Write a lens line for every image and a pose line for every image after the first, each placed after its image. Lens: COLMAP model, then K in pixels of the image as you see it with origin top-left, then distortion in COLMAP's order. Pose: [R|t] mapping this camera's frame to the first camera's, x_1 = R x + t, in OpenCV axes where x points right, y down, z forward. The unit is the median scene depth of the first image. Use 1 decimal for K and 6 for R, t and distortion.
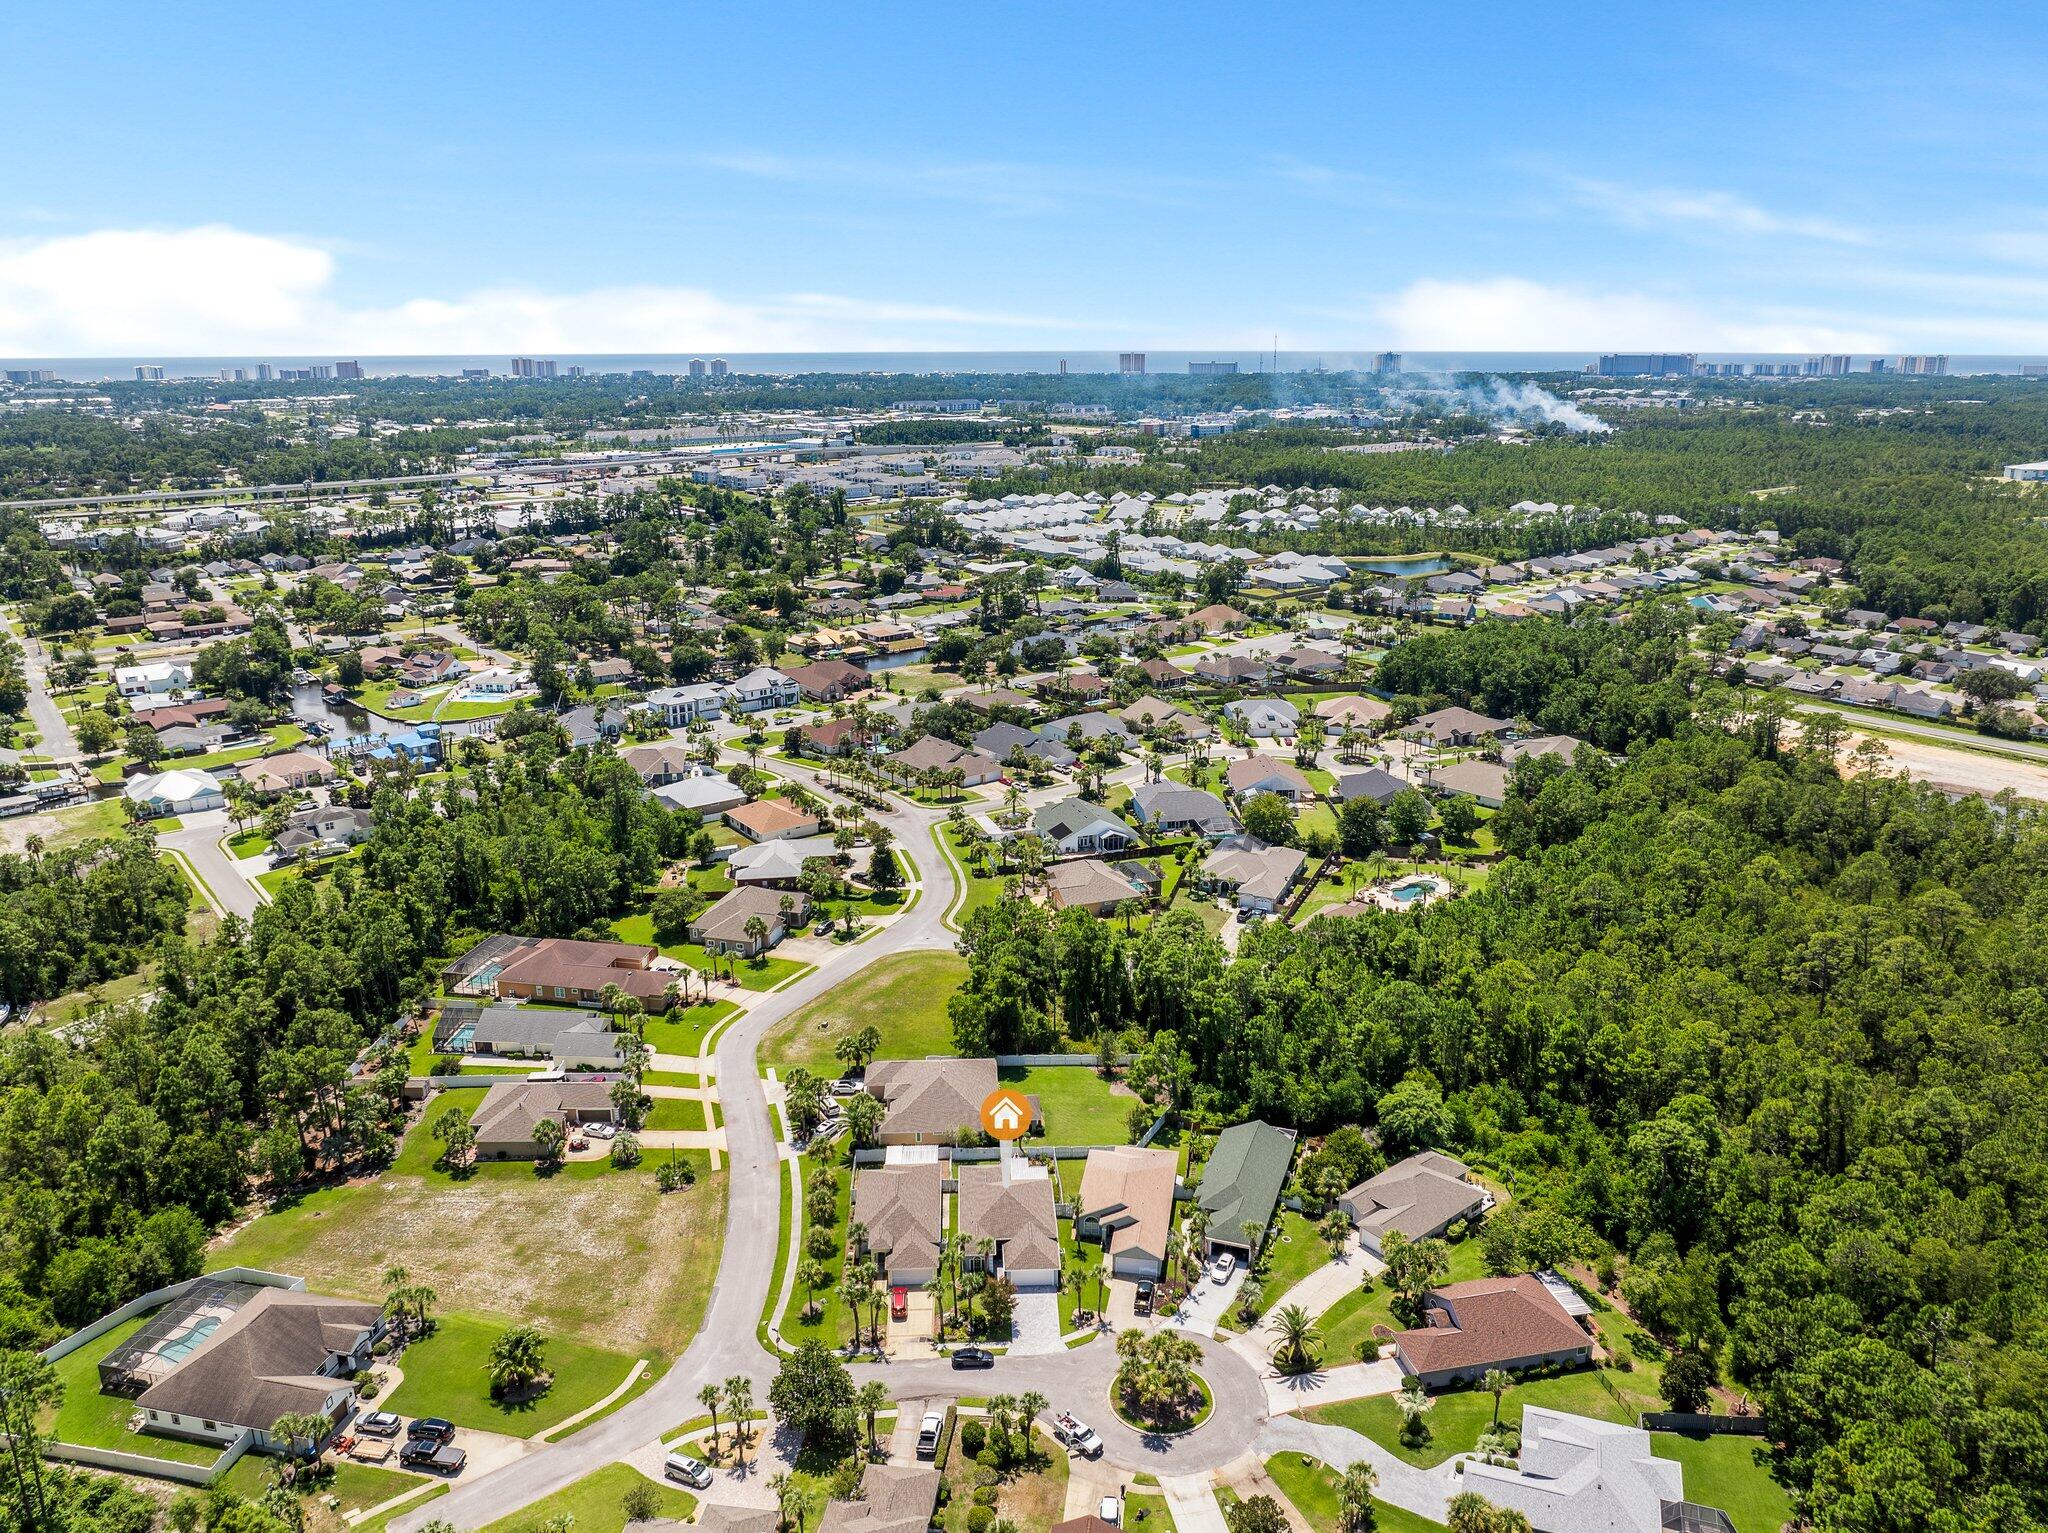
lens RADIAL K [[1452.8, 0, 1033.8], [0, 1452.8, 765.2], [0, 0, 1]] dist [-0.042893, 0.002370]
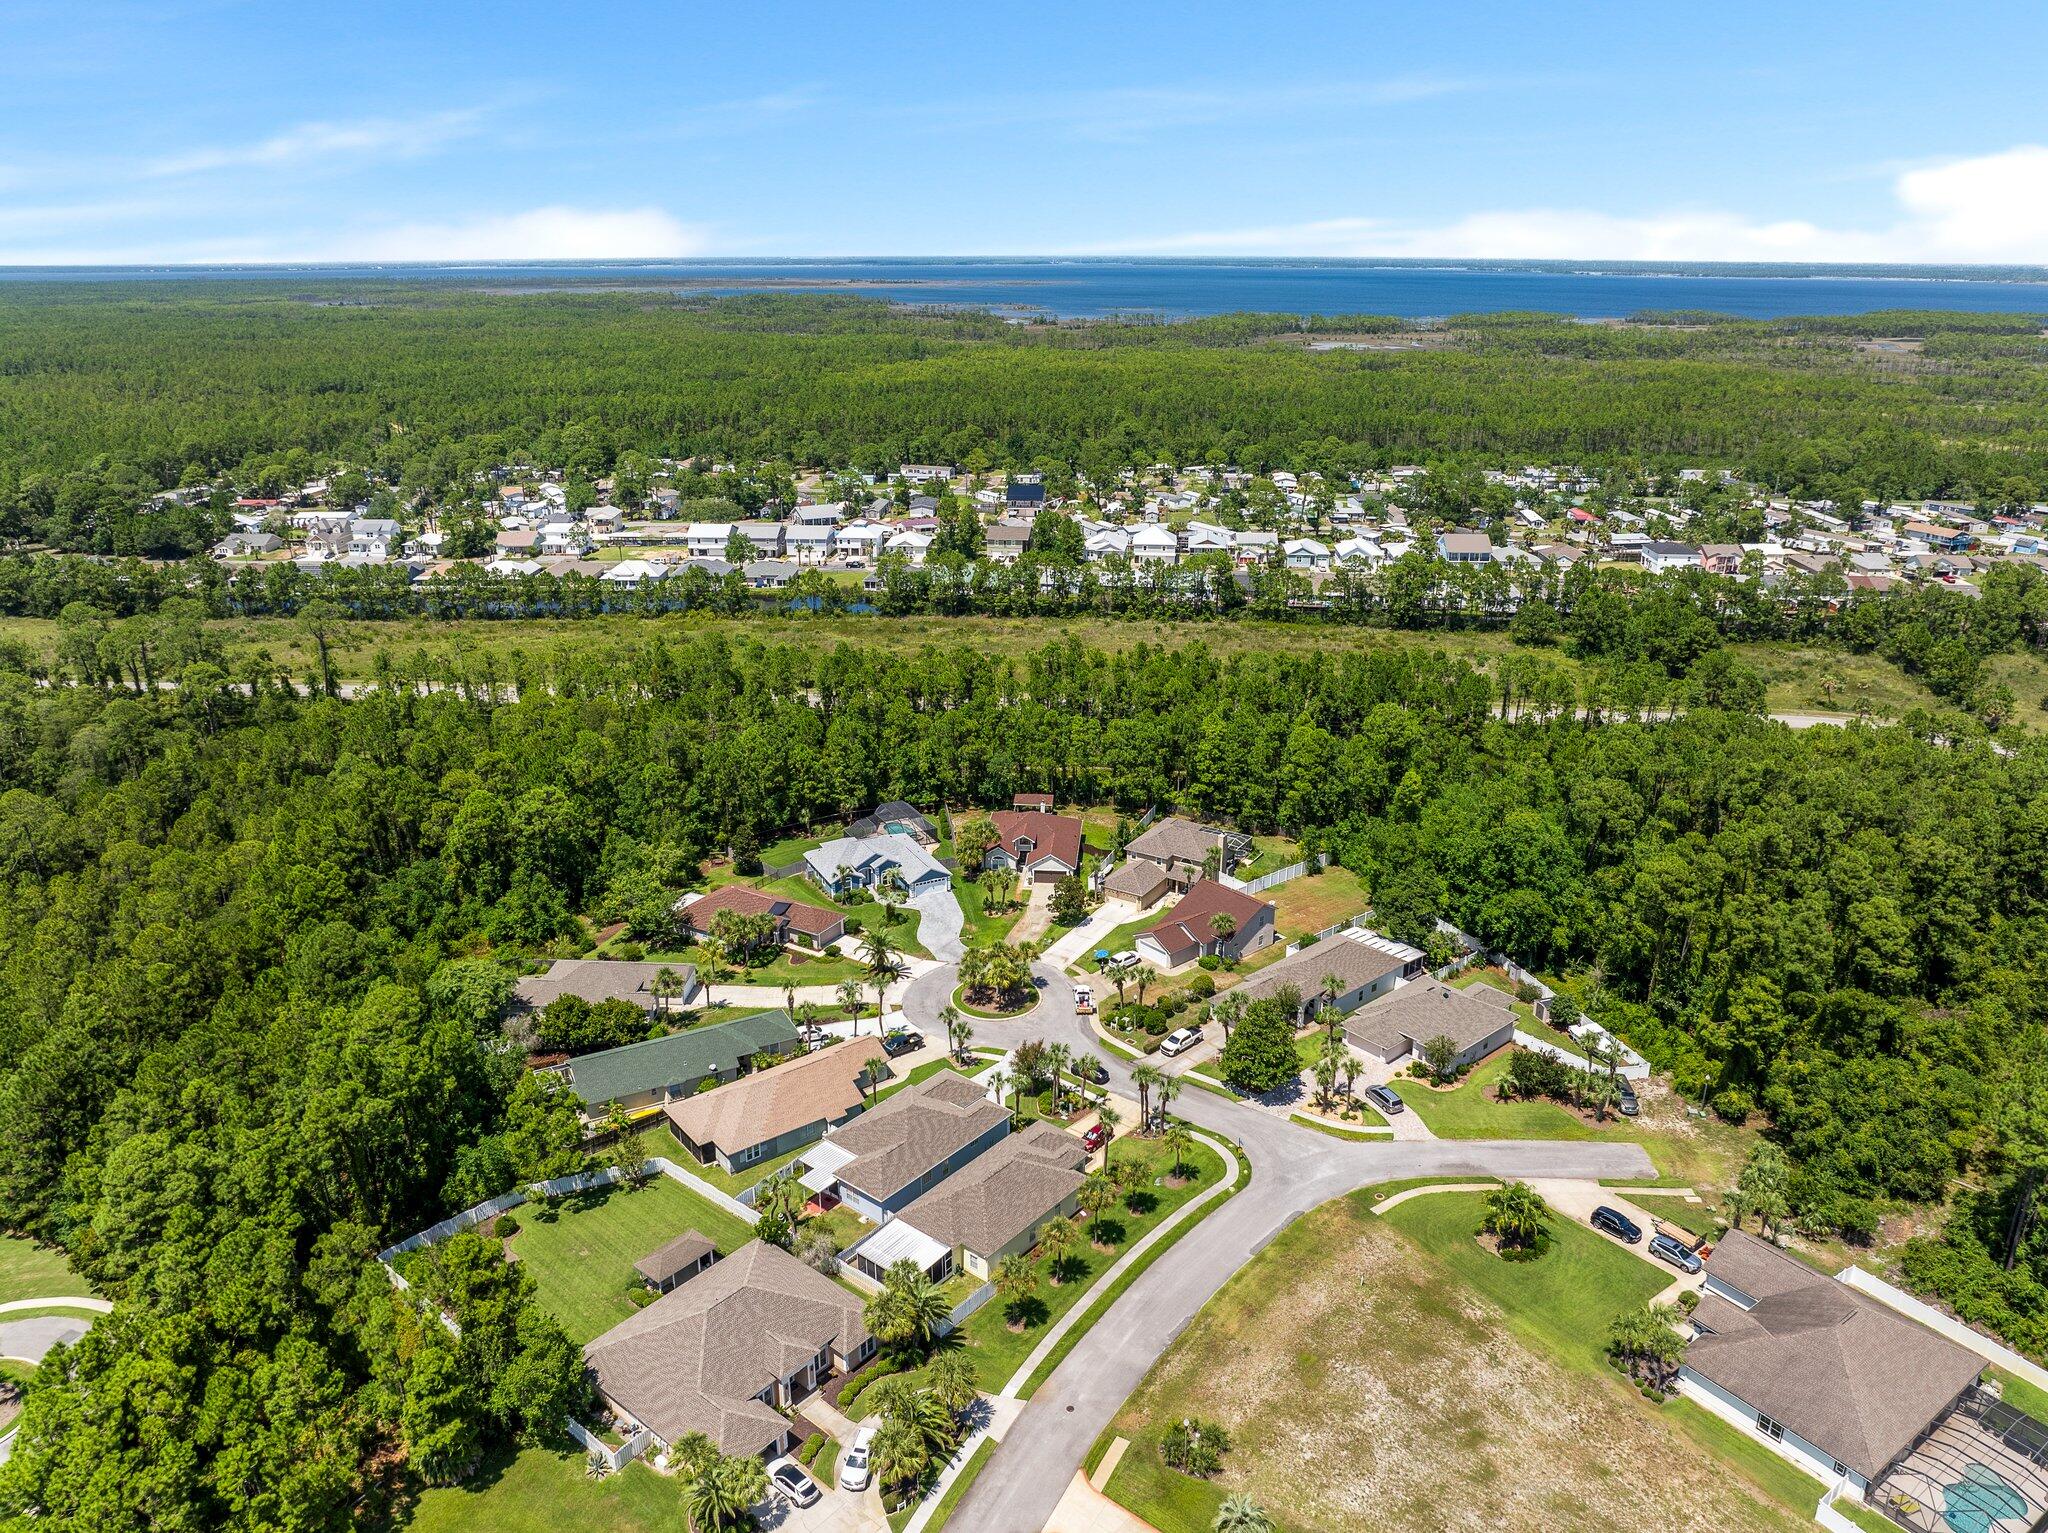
lens RADIAL K [[1436.8, 0, 1032.7], [0, 1436.8, 760.2], [0, 0, 1]] dist [-0.037904, -0.002201]
pose [[-0.738143, -0.221630, 0.637201, -0.596945], [0.193069, 0.835601, 0.514291, -0.301728], [-0.646428, 0.502644, -0.574003, 1.457890]]
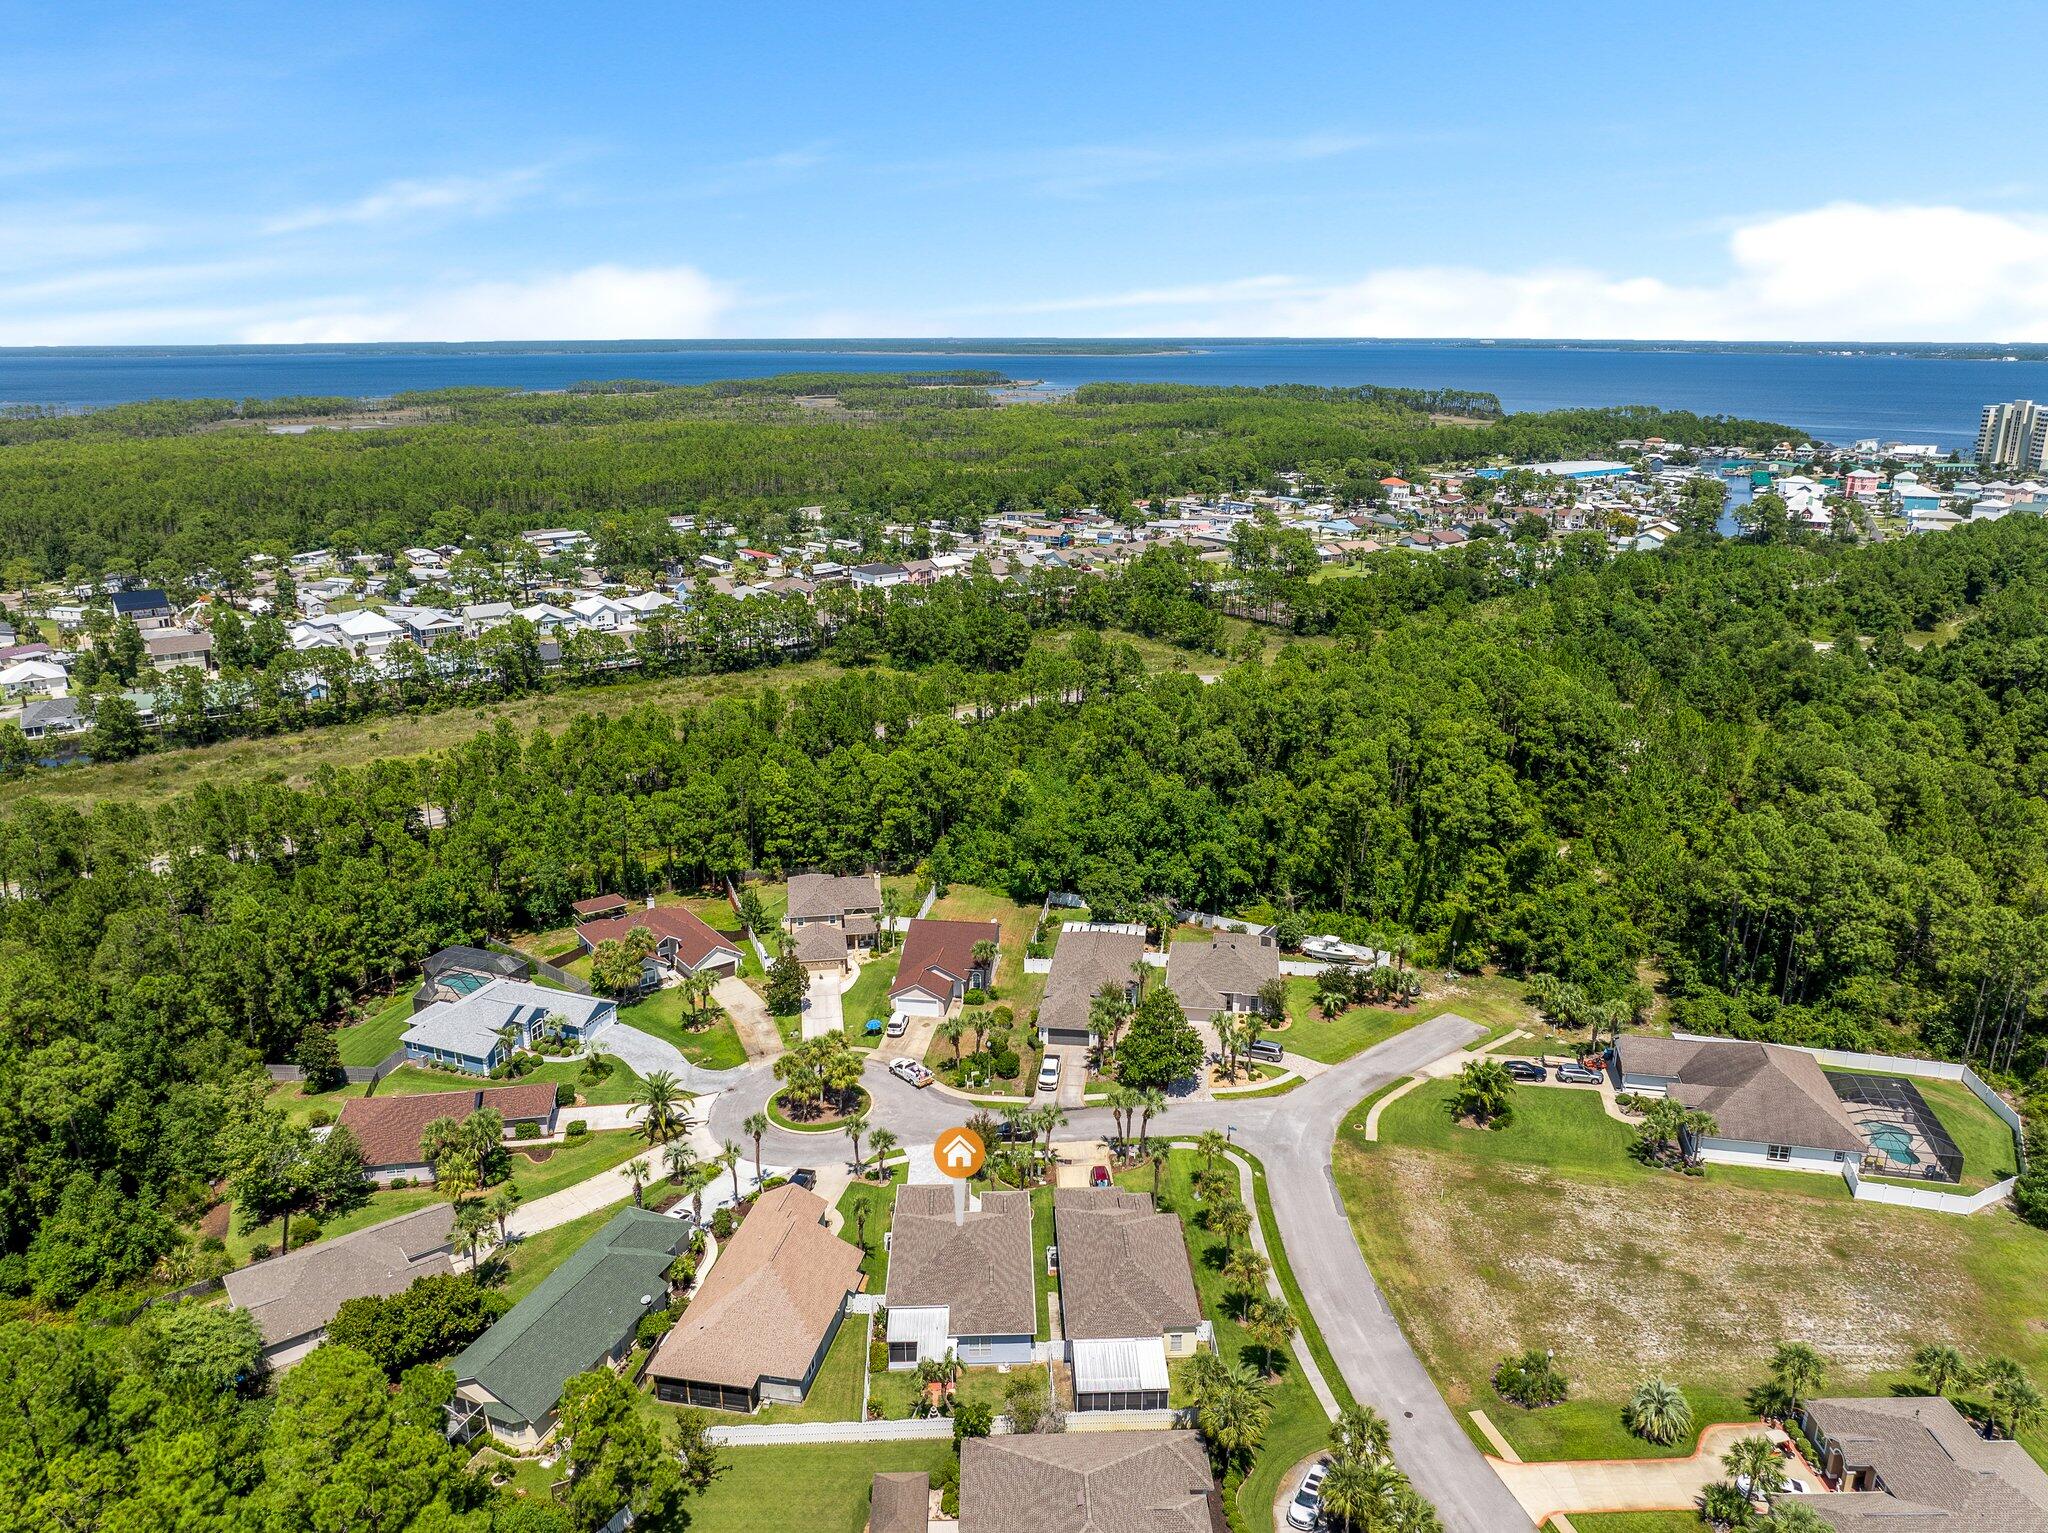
lens RADIAL K [[1452.8, 0, 1033.8], [0, 1452.8, 765.2], [0, 0, 1]] dist [-0.042893, 0.002370]
pose [[-0.999853, 0.000908, 0.017117, -0.071185], [0.010059, 0.839669, 0.543006, -0.276177], [-0.013880, 0.543098, -0.839555, 1.595653]]
